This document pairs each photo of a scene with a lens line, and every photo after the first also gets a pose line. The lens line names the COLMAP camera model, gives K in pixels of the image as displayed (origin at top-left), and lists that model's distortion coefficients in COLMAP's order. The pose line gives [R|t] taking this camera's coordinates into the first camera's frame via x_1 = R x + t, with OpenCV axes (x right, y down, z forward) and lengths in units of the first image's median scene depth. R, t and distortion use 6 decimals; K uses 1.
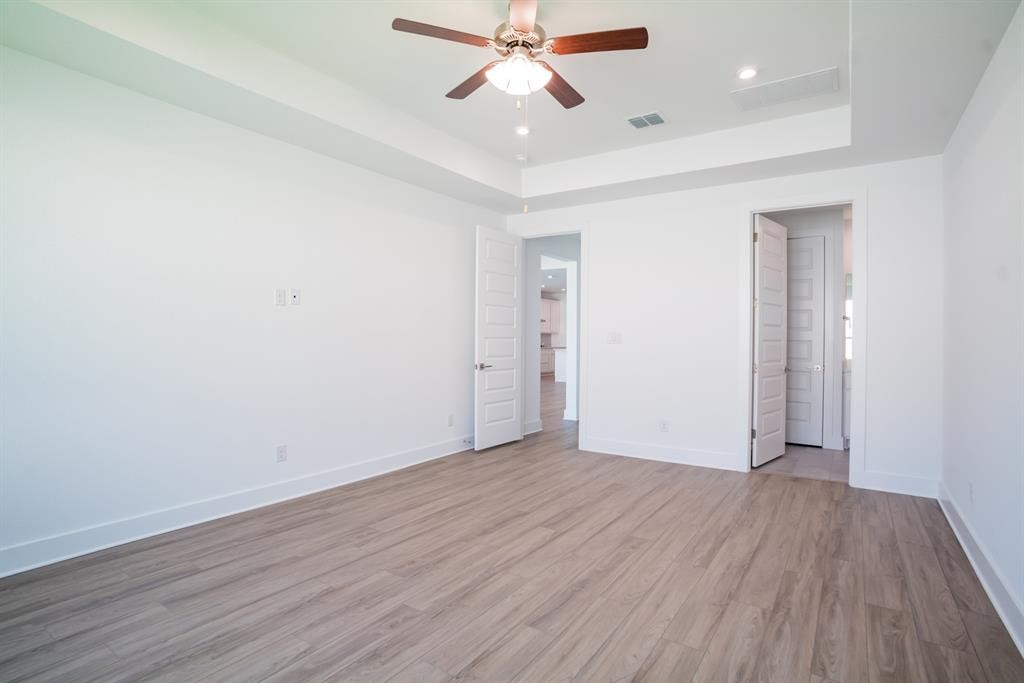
lens RADIAL K [[513.0, 0, 512.0], [0, 513.0, 341.5], [0, 0, 1]] dist [-0.084915, 0.039893]
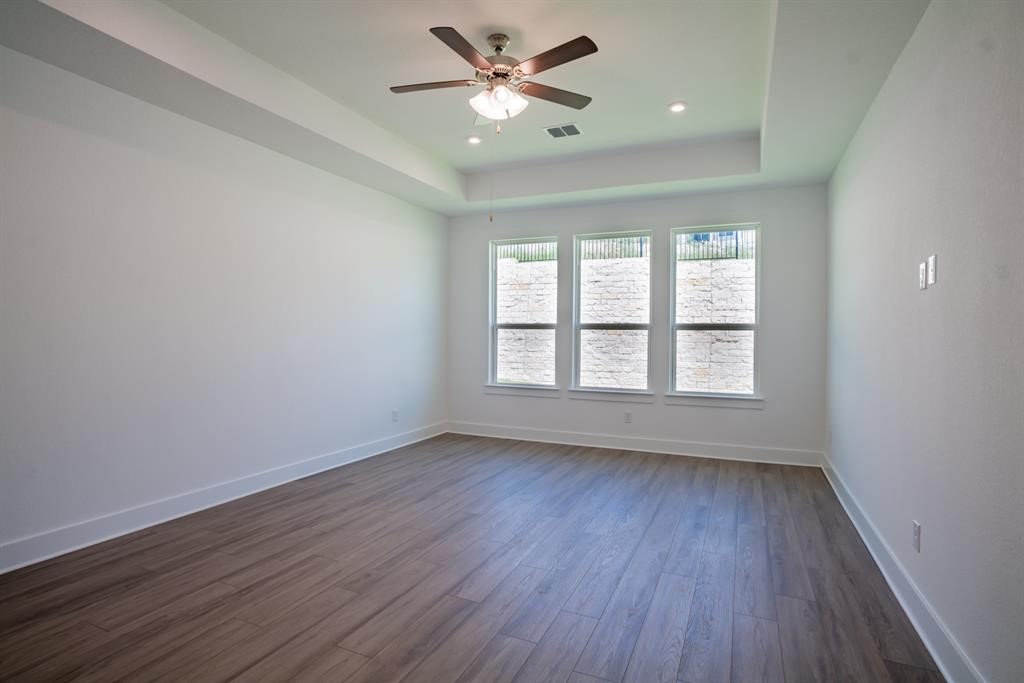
lens RADIAL K [[513.0, 0, 512.0], [0, 513.0, 341.5], [0, 0, 1]] dist [-0.084915, 0.039893]
pose [[-0.985246, -0.014659, -0.170515, 0.166965], [-0.018755, 0.999572, 0.022439, -0.020864], [0.170113, 0.025306, -0.985100, 2.099980]]
